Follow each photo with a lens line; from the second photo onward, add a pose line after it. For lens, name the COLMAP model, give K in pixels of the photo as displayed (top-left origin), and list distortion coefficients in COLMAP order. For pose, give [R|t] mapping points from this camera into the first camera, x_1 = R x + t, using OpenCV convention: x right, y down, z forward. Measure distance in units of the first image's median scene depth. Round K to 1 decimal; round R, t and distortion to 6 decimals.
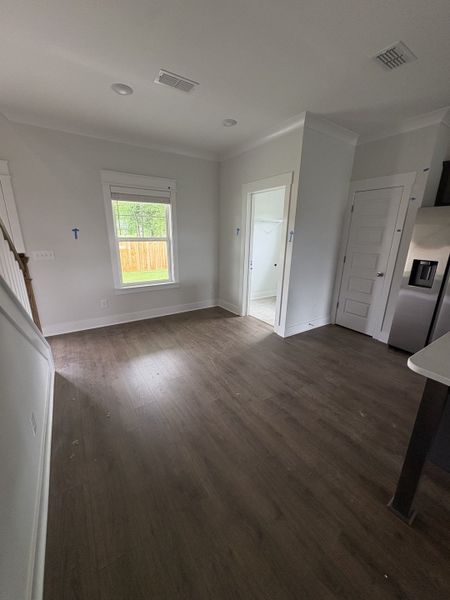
lens RADIAL K [[237.0, 0, 225.0], [0, 237.0, 300.0], [0, 0, 1]] dist [-0.001803, -0.000203]
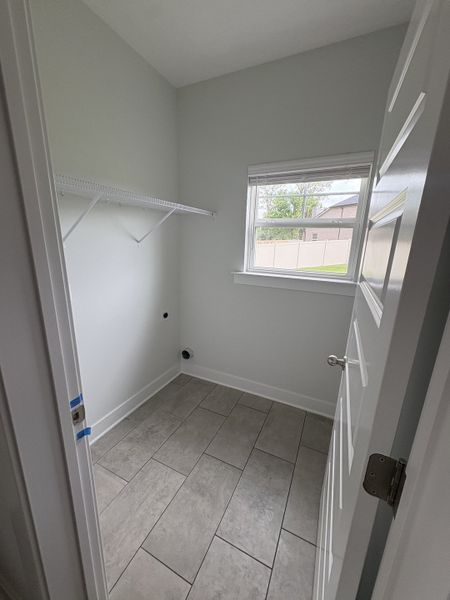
lens RADIAL K [[237.0, 0, 225.0], [0, 237.0, 300.0], [0, 0, 1]] dist [-0.001803, -0.000203]
pose [[0.856088, -0.109872, 0.505017, 0.125350], [0.122451, 0.992439, 0.008341, -0.222878], [-0.502115, 0.054700, 0.863069, 0.781257]]
